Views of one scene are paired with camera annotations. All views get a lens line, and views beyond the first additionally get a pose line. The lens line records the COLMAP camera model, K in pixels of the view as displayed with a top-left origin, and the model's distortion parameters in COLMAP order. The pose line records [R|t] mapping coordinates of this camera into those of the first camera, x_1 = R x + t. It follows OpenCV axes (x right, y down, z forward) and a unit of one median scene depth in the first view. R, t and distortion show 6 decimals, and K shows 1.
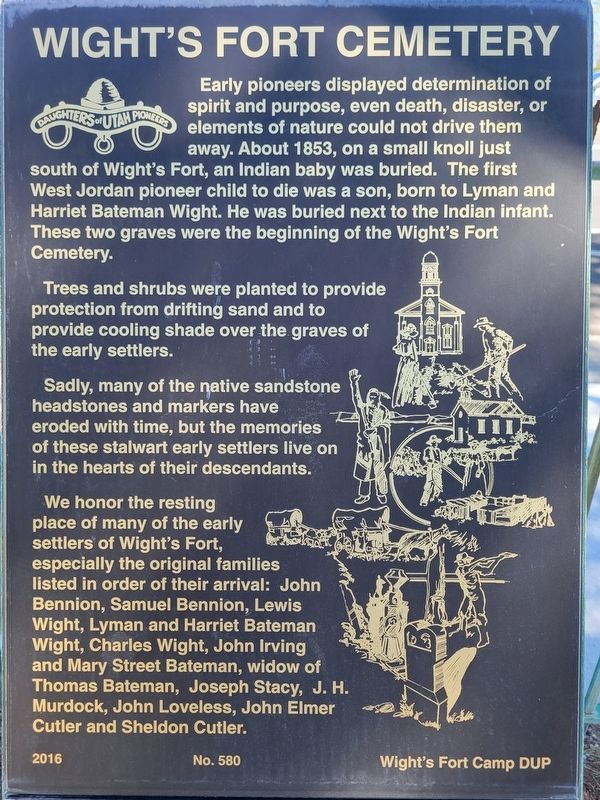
lens RADIAL K [[609.0, 0, 300.3], [0, 609.0, 400.7], [0, 0, 1]] dist [0.011845, 0.001834]
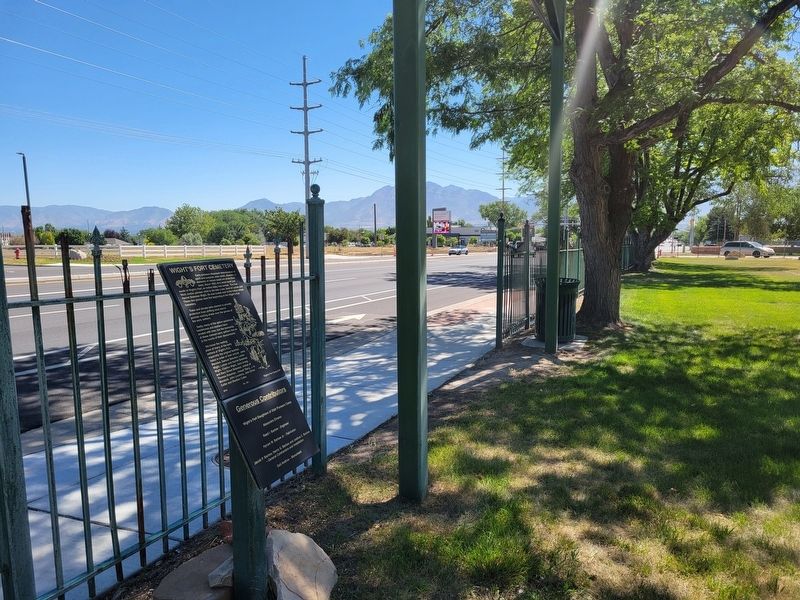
lens RADIAL K [[609.0, 0, 399.6], [0, 609.0, 299.7], [0, 0, 1]] dist [0.011845, 0.001834]
pose [[0.394057, -0.106450, 0.912901, -4.626044], [0.441914, 0.892863, -0.086640, 1.021572], [-0.805873, 0.437565, 0.398881, -2.708296]]
